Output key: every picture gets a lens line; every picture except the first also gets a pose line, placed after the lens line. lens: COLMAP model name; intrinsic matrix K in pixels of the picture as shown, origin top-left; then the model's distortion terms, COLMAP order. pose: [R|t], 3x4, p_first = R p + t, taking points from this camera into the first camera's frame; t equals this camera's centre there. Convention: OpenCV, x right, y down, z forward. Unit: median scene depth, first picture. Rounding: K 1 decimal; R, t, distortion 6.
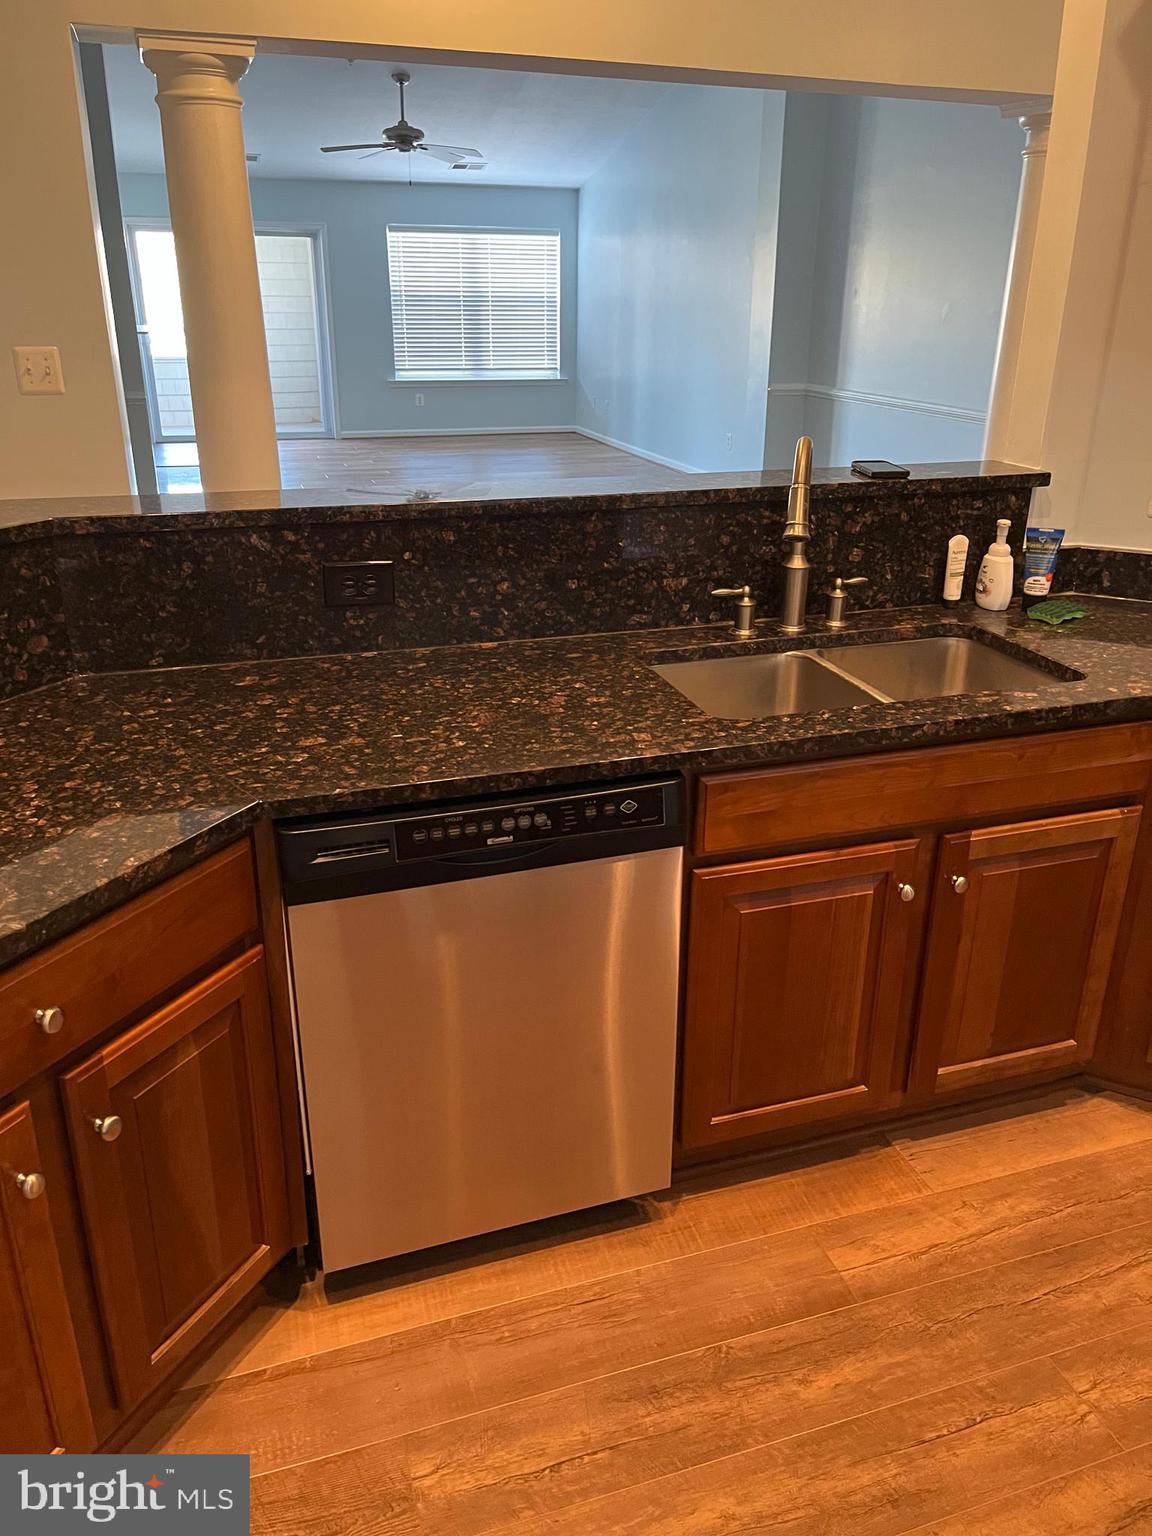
lens RADIAL K [[1167.9, 0, 584.9], [0, 1167.9, 775.9], [0, 0, 1]] dist [0.048727, -0.048868]
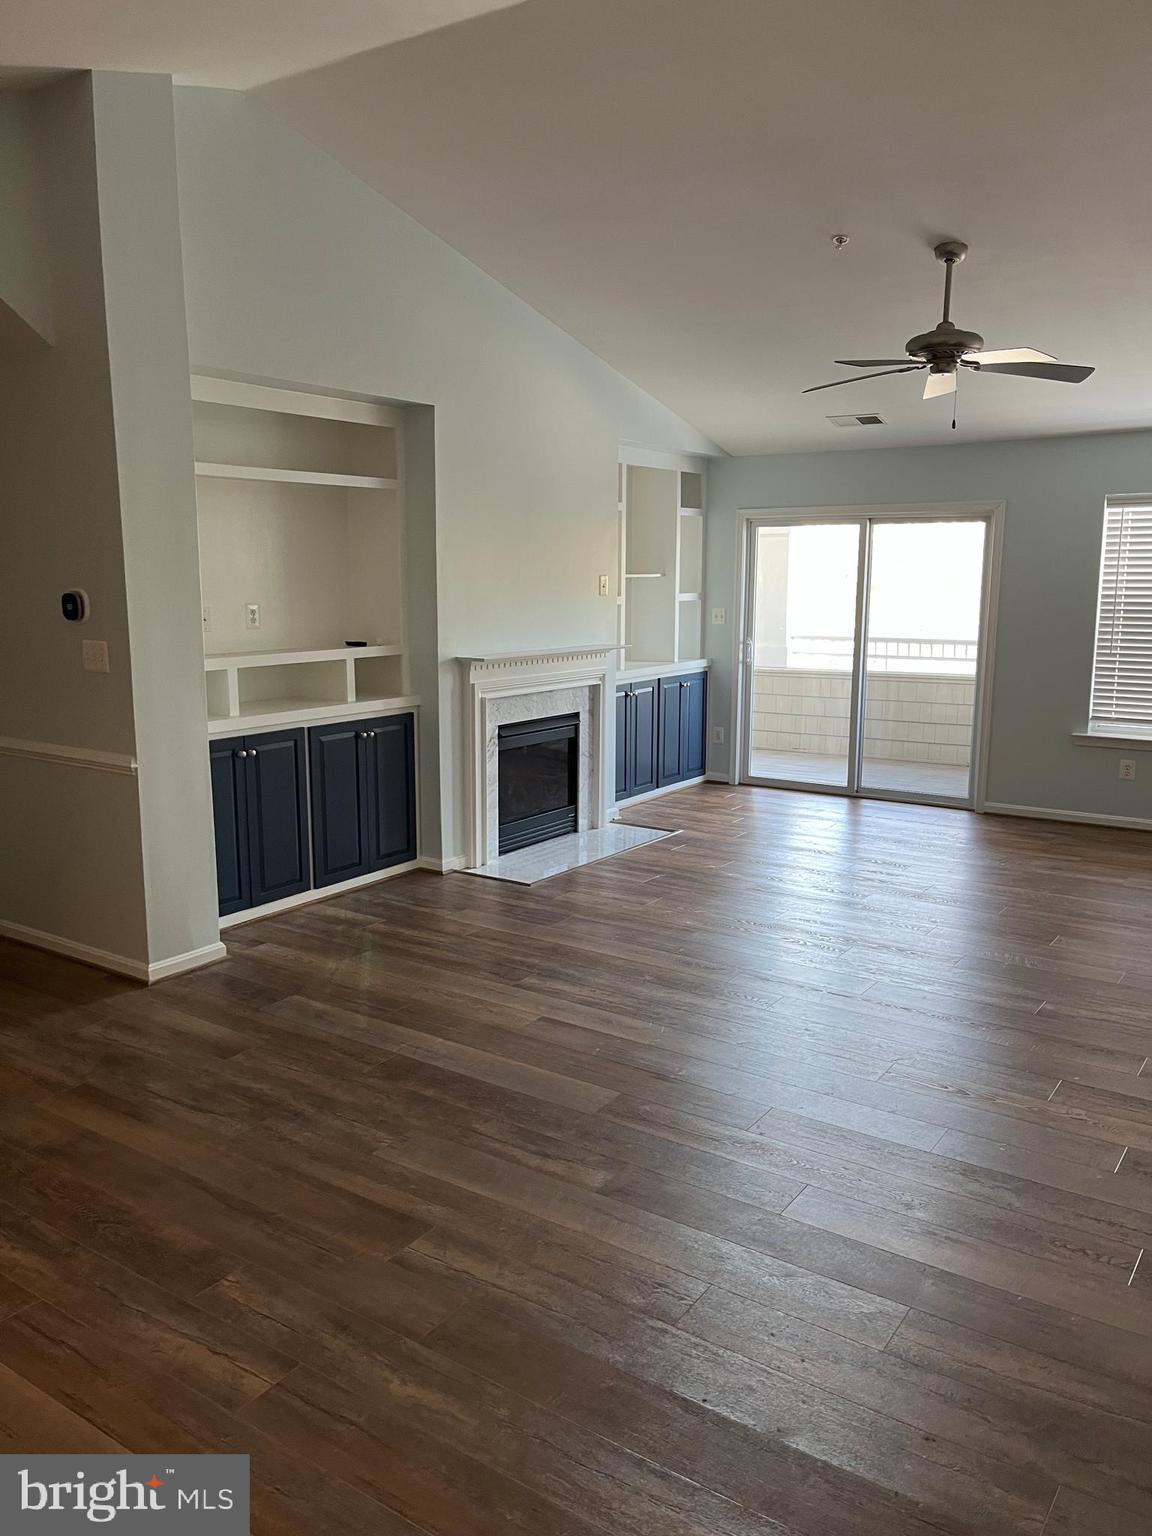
lens RADIAL K [[1167.9, 0, 574.4], [0, 1167.9, 768.6], [0, 0, 1]] dist [0.048727, -0.048868]
pose [[0.607553, 0.122480, -0.784779, 0.155071], [-0.300856, 0.949904, -0.084662, -0.190662], [0.735096, 0.287542, 0.613966, 0.443634]]
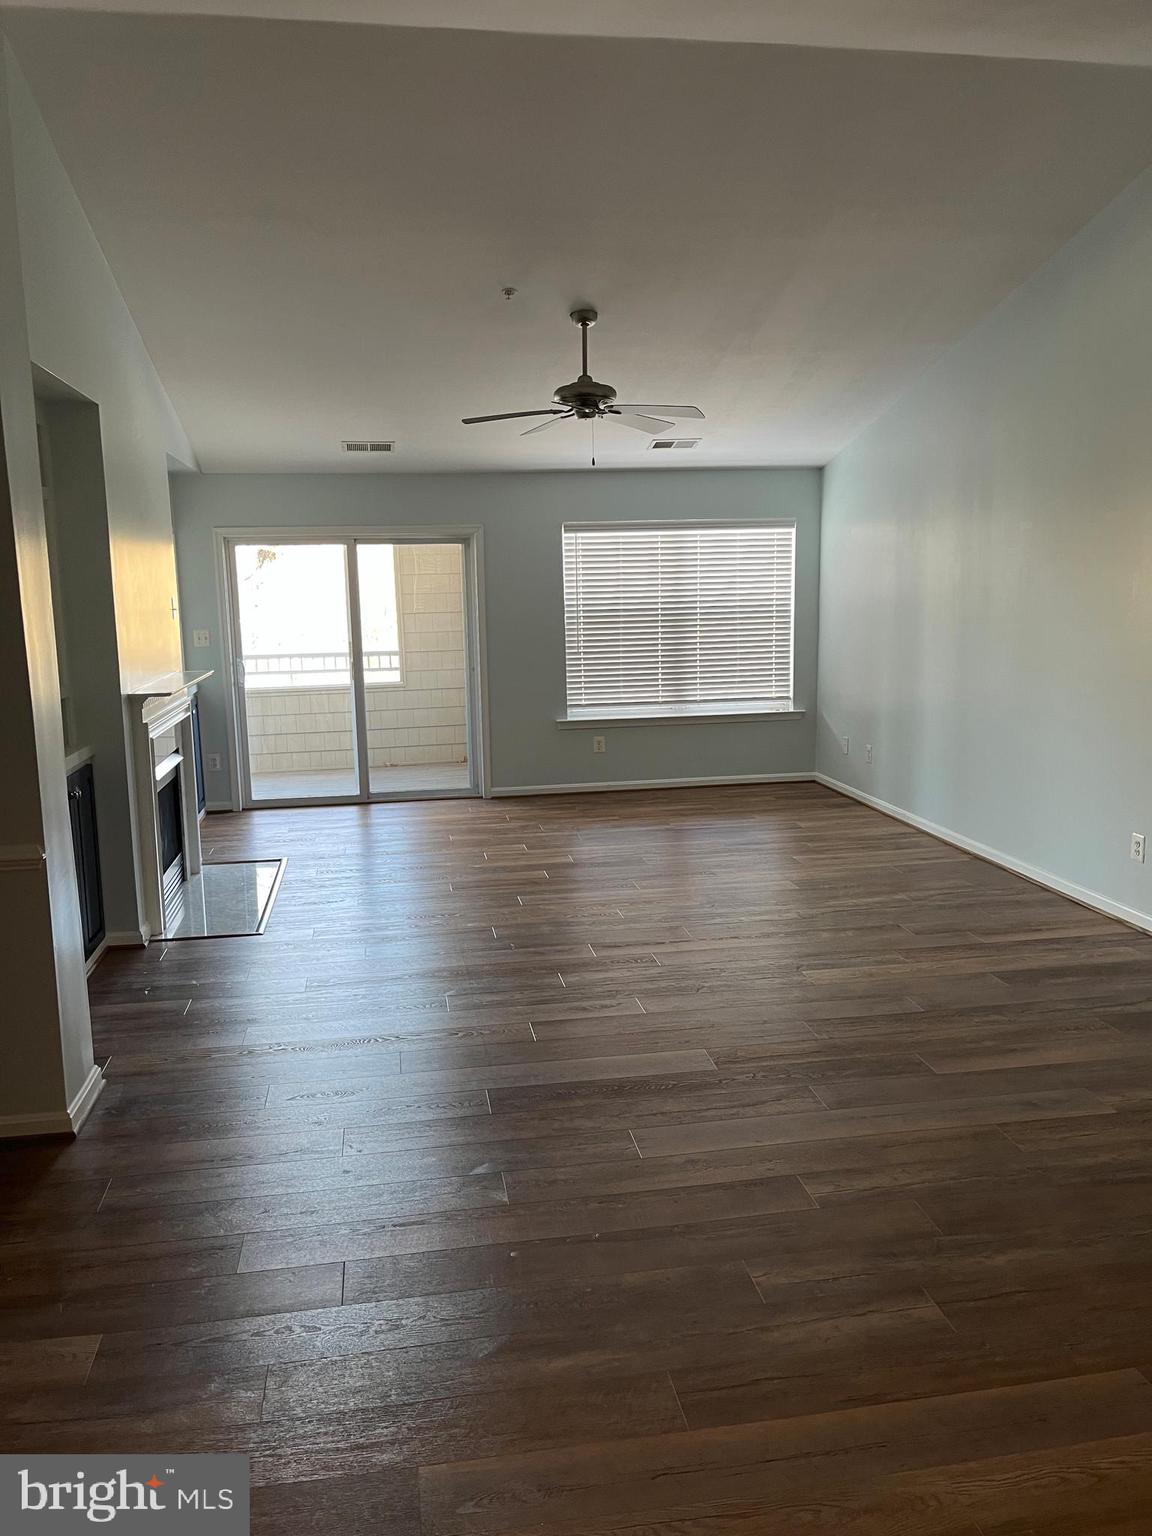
lens RADIAL K [[1167.9, 0, 572.2], [0, 1167.9, 771.1], [0, 0, 1]] dist [0.048727, -0.048868]
pose [[0.987484, -0.007300, -0.157549, -0.044382], [-0.029234, 0.973146, -0.228326, -0.140995], [0.154985, 0.230074, 0.960753, 0.313339]]
